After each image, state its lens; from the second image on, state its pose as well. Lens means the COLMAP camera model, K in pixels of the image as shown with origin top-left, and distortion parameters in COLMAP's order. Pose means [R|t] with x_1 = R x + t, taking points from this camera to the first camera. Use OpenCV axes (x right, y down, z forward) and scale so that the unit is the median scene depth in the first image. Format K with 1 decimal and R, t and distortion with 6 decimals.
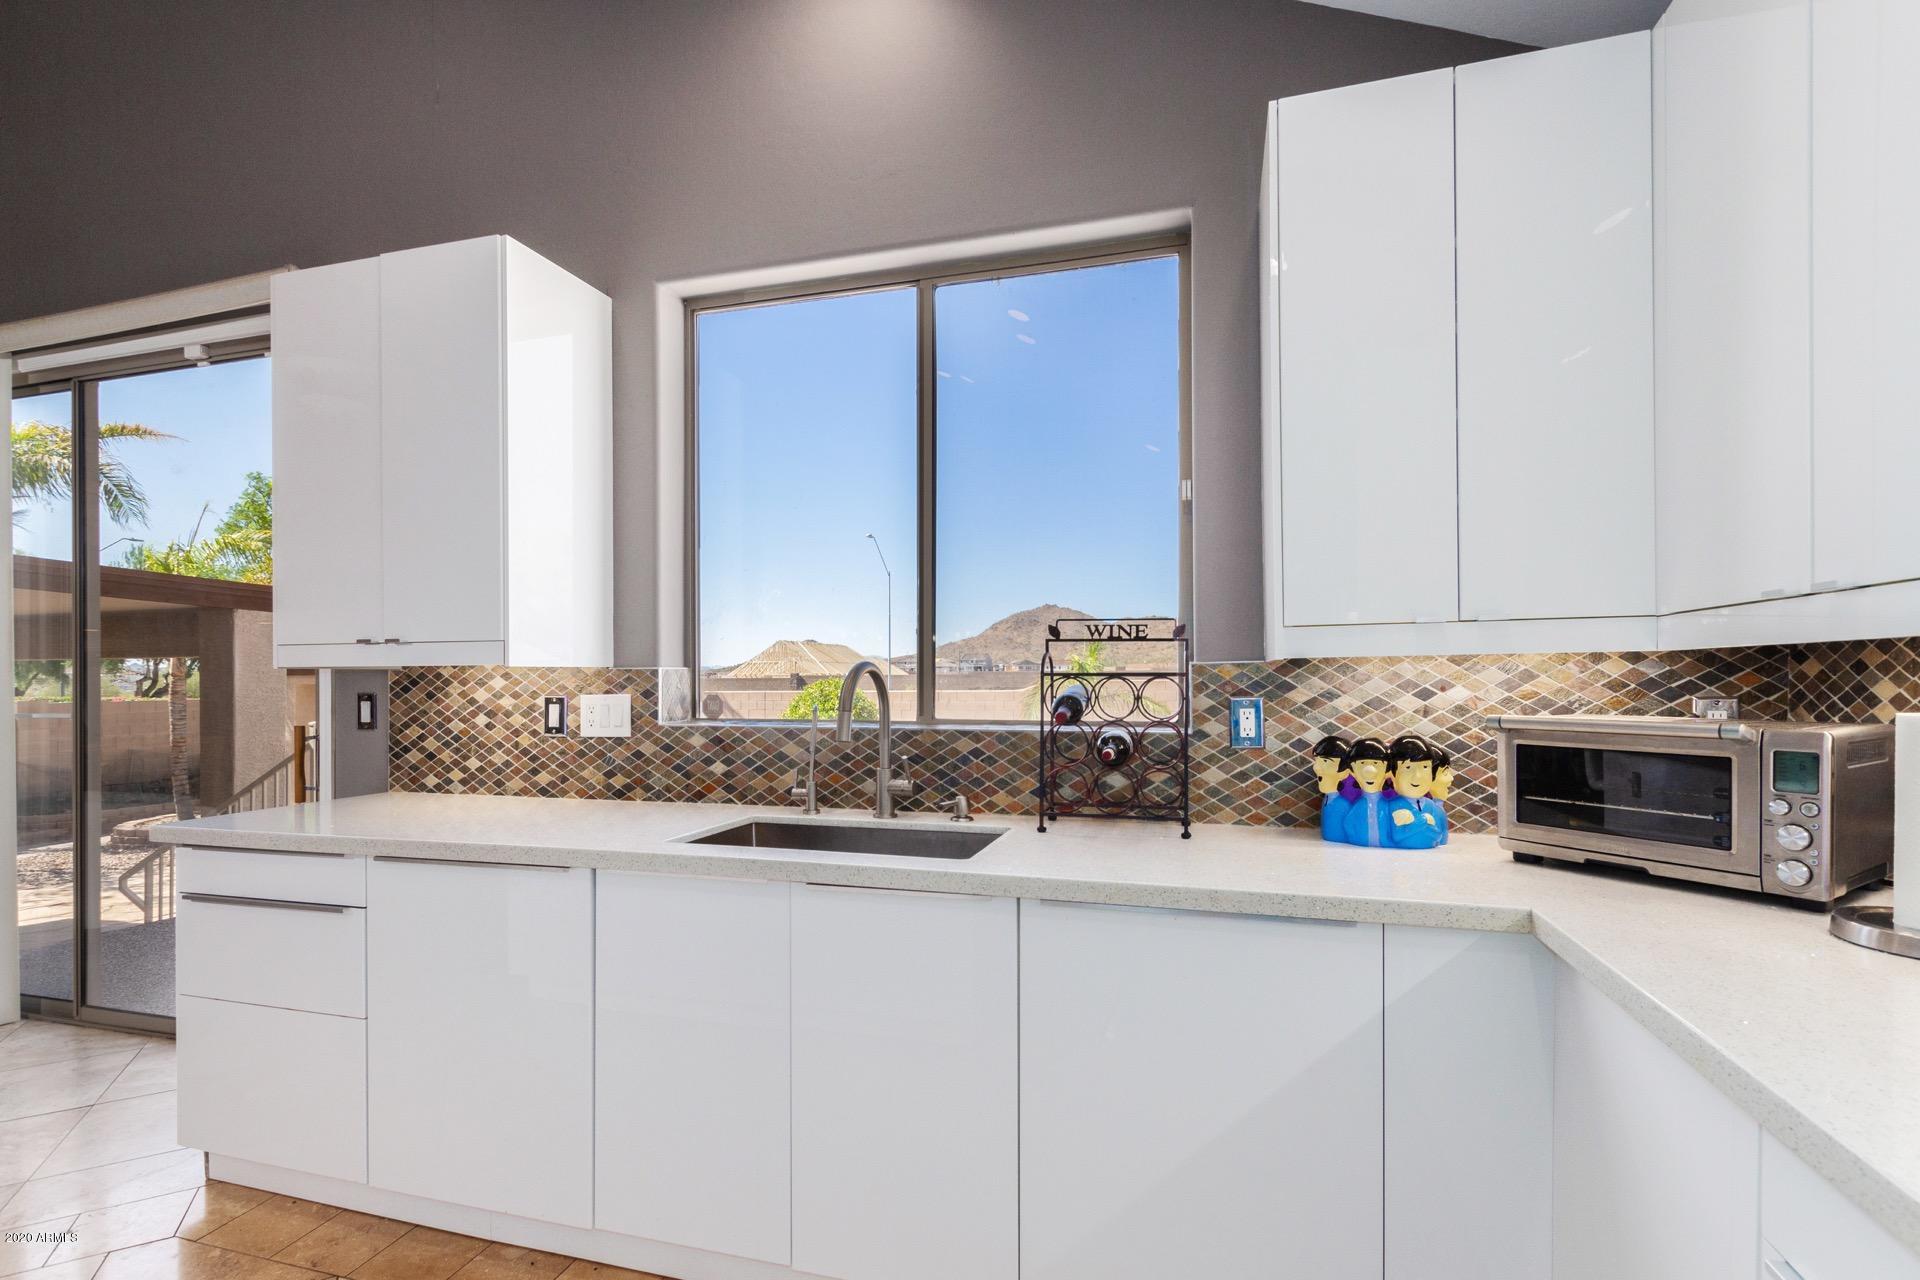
lens RADIAL K [[910.1, 0, 960.0], [0, 910.1, 640.0], [0, 0, 1]] dist [-0.000039, -0.000252]
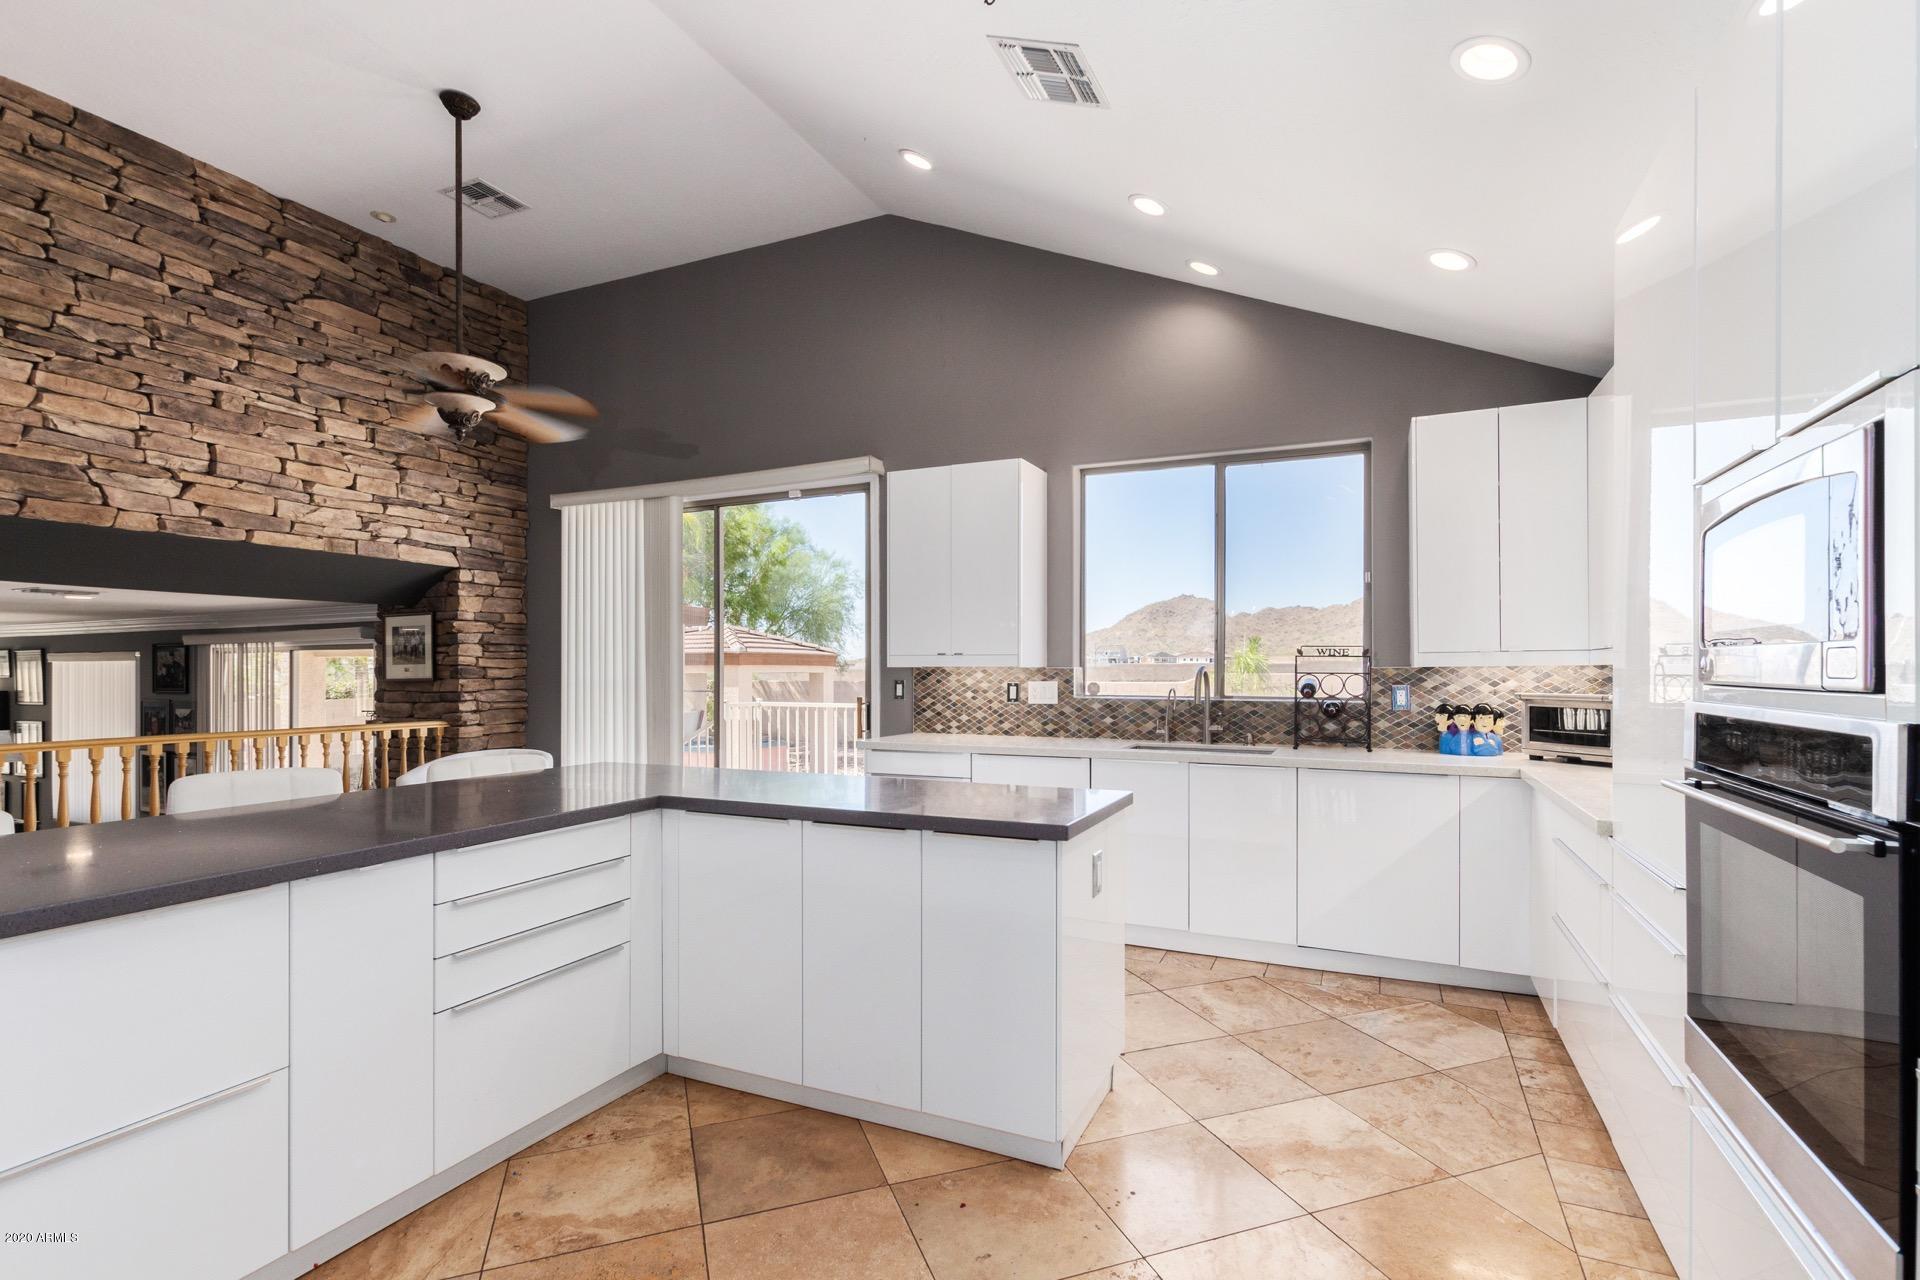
lens RADIAL K [[910.1, 0, 960.0], [0, 910.1, 640.0], [0, 0, 1]] dist [-0.000039, -0.000252]
pose [[0.989597, 0.000689, -0.143866, -0.328359], [0.000687, 0.999954, 0.009515, -0.051232], [0.143866, -0.009515, 0.989551, -1.030541]]
